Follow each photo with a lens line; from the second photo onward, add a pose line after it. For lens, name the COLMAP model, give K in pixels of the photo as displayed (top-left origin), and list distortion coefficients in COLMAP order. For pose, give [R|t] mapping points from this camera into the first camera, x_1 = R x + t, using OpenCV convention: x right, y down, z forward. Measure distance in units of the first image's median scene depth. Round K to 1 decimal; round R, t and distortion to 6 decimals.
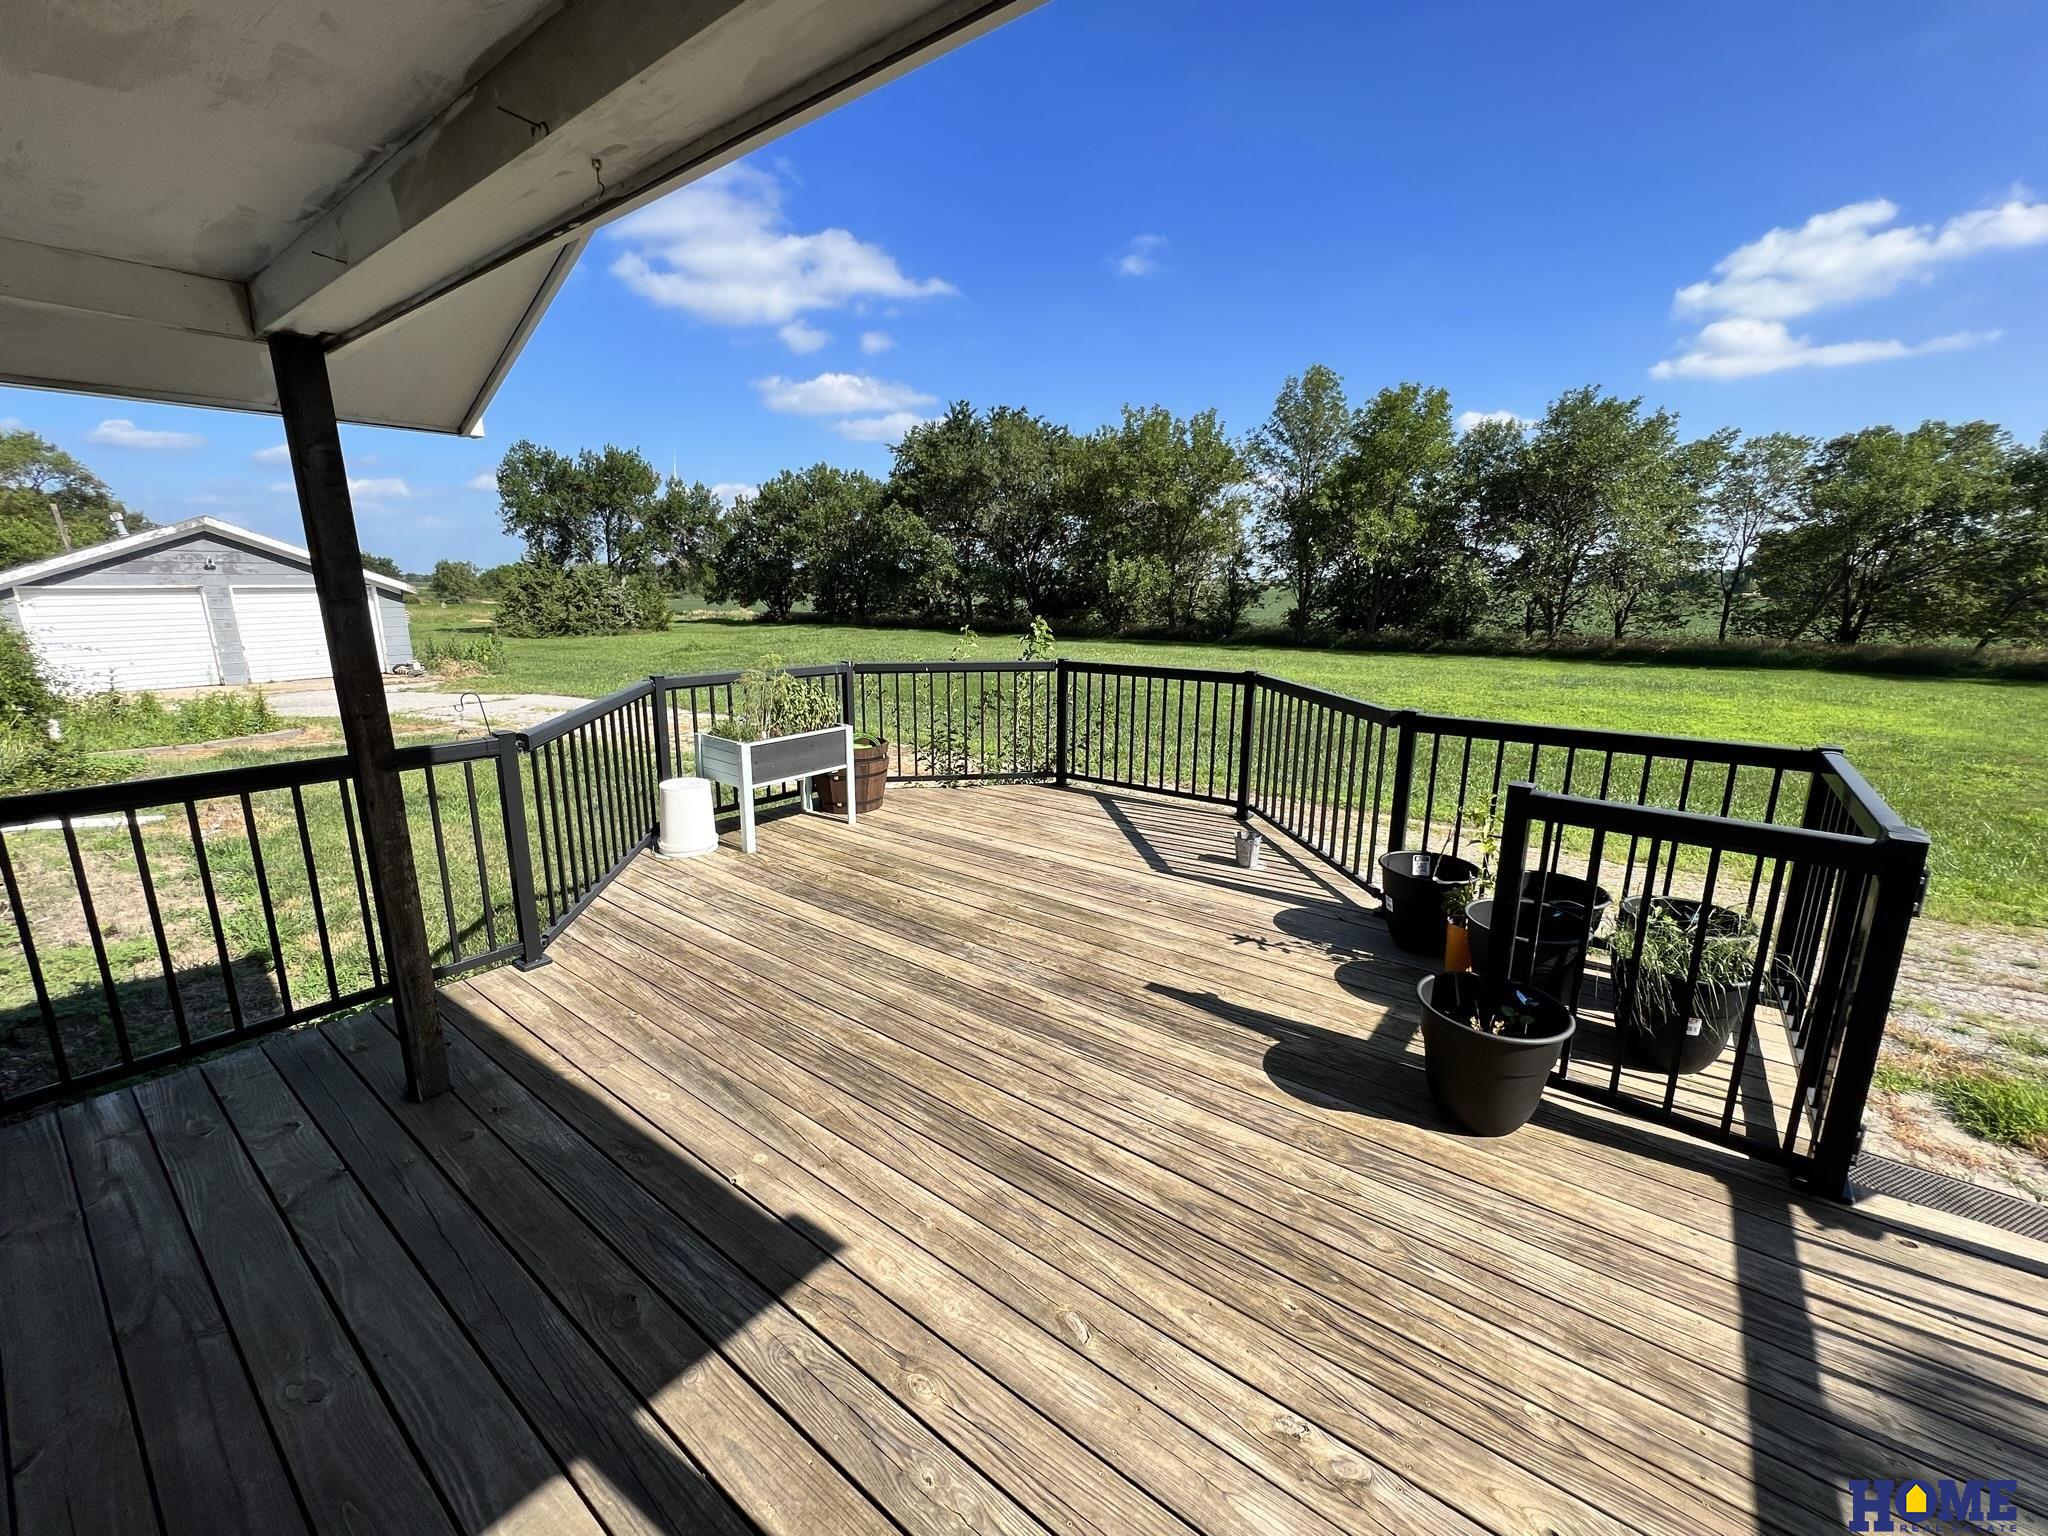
lens RADIAL K [[822.9, 0, 1021.2], [0, 822.9, 765.2], [0, 0, 1]] dist [-0.000446, -0.000079]
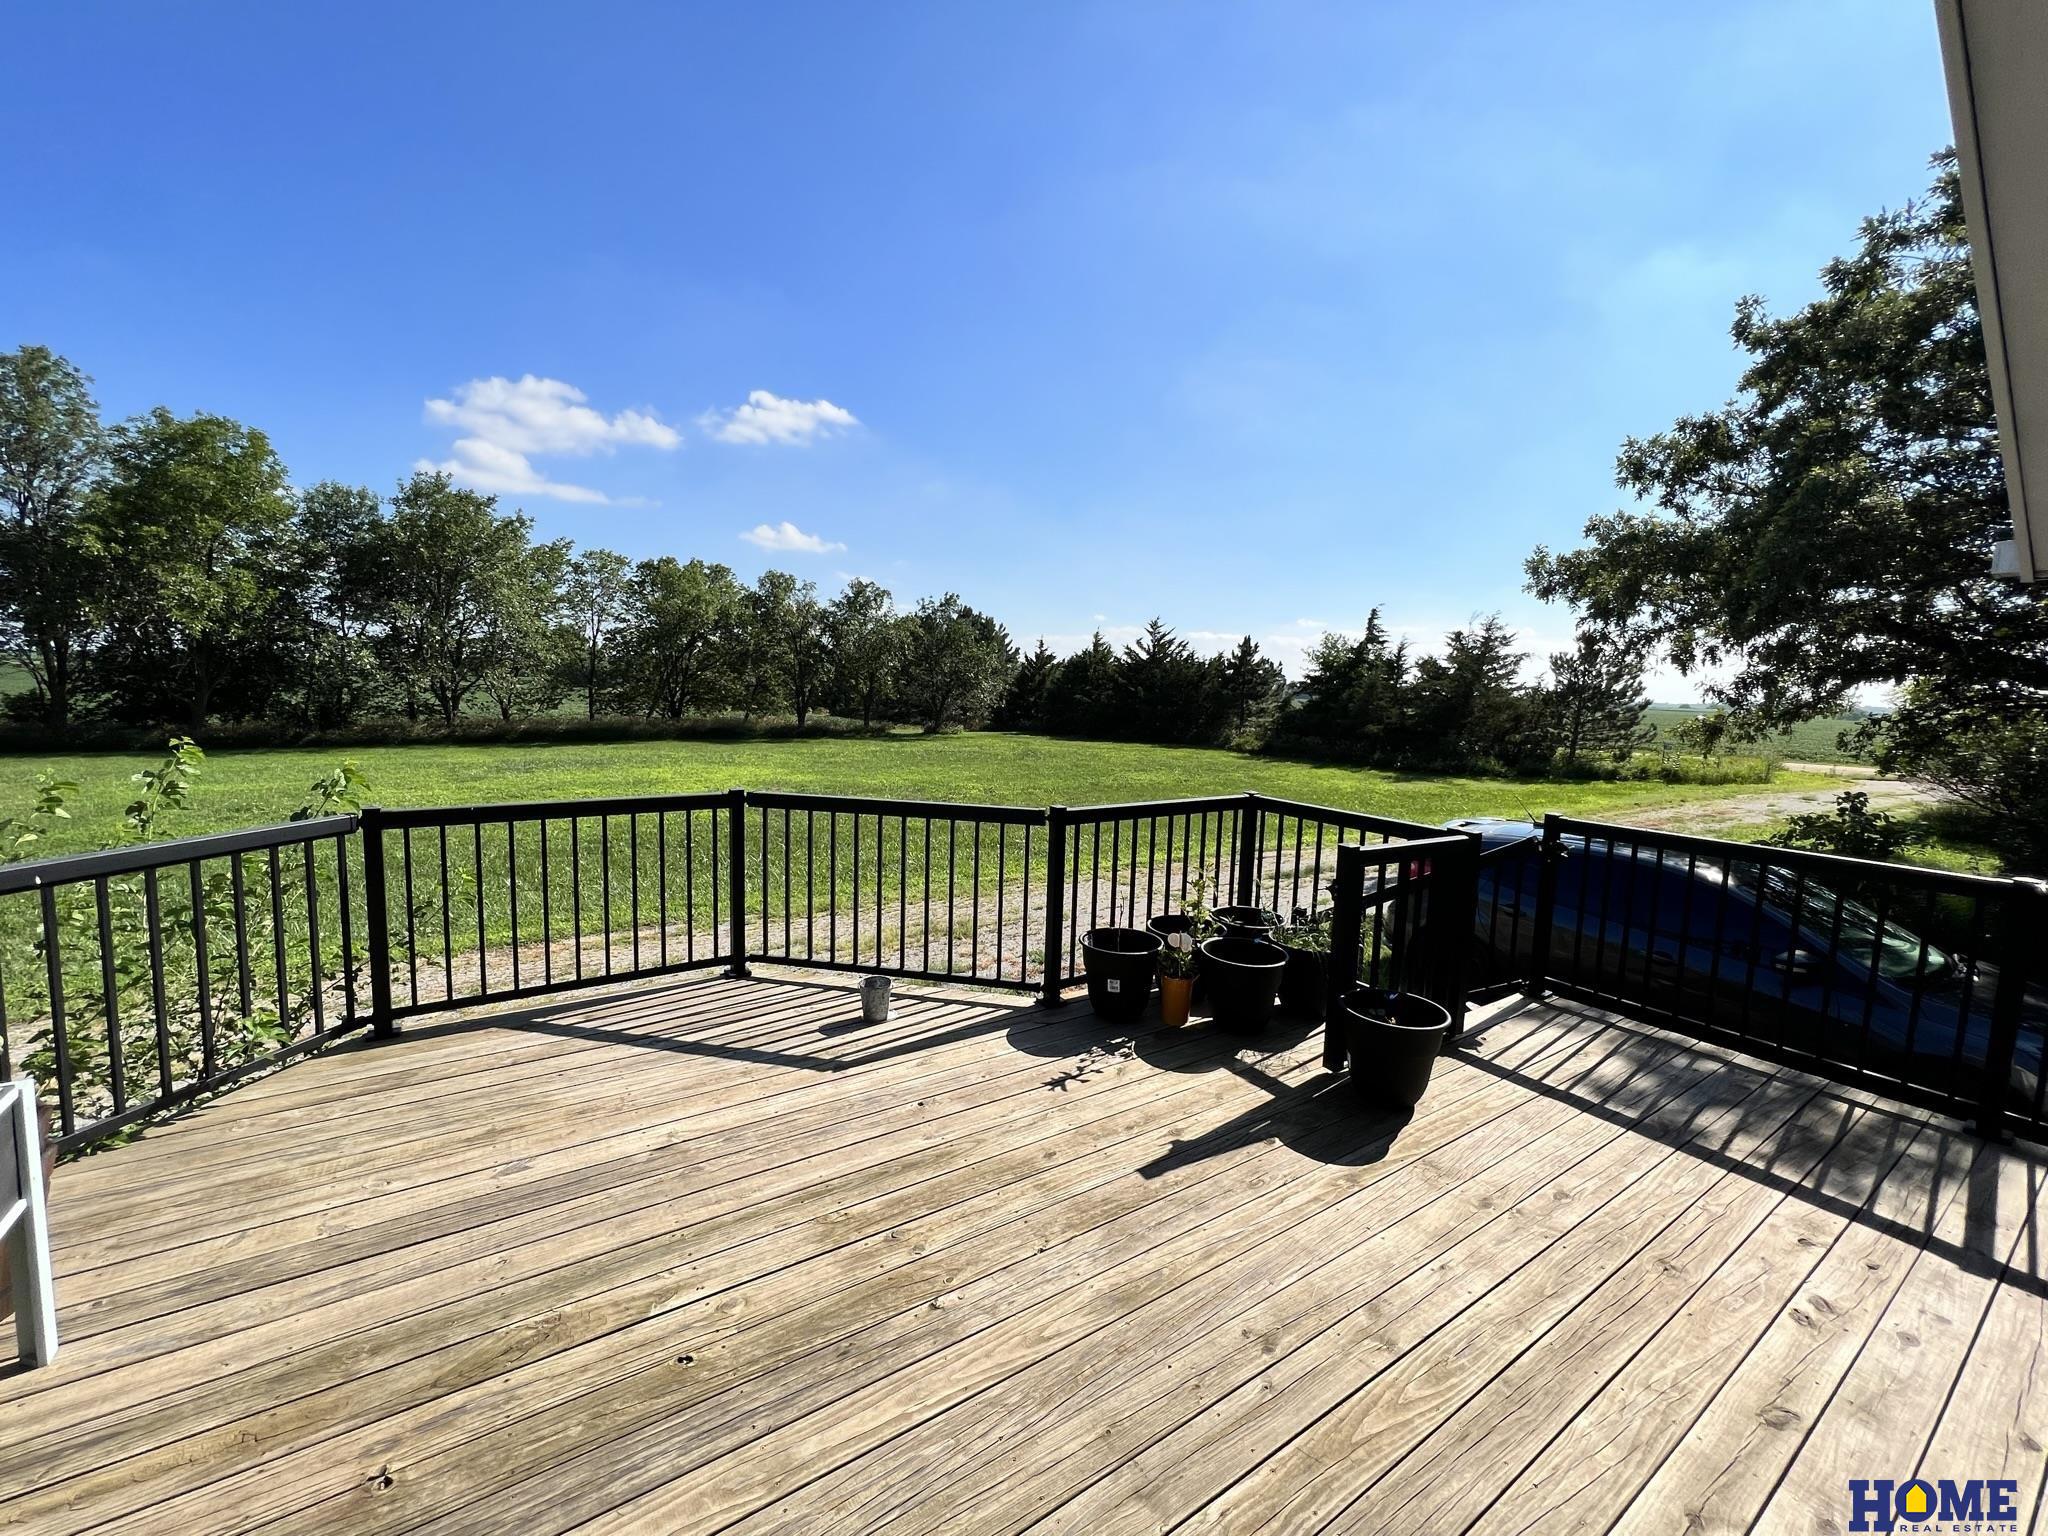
lens RADIAL K [[822.9, 0, 1021.2], [0, 822.9, 765.2], [0, 0, 1]] dist [-0.000446, -0.000079]
pose [[0.318017, -0.088743, 0.943923, -0.366312], [0.179236, 0.983284, 0.032057, -0.108558], [-0.930989, 0.158990, 0.328606, 0.449103]]
